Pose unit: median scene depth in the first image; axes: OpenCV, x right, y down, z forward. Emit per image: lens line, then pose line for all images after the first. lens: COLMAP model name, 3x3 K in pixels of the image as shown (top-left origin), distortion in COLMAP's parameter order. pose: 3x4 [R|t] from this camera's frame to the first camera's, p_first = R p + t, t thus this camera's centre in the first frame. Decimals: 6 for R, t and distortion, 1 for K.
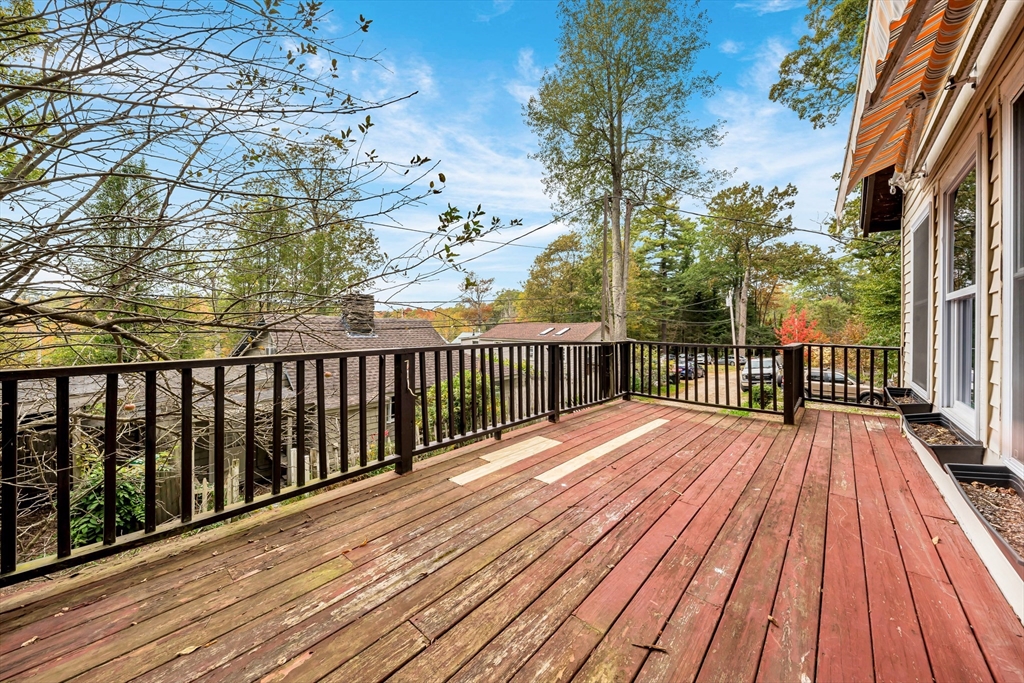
lens RADIAL K [[354.5, 0, 514.9], [0, 354.5, 334.4], [0, 0, 1]] dist [0.007709, 0.000007]
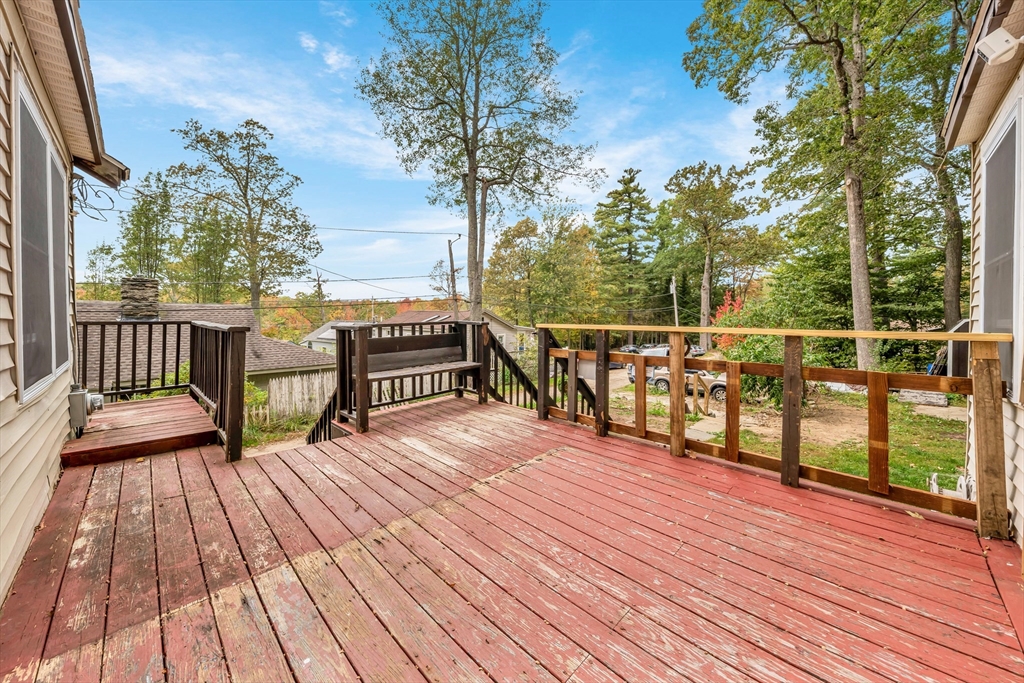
lens RADIAL K [[361.0, 0, 509.2], [0, 361.0, 324.1], [0, 0, 1]] dist [0.001486, -0.001184]
pose [[0.998631, -0.000271, -0.052305, 0.187942], [0.000145, 0.999997, -0.002423, 0.003869], [0.052305, 0.002412, 0.998628, 0.023646]]
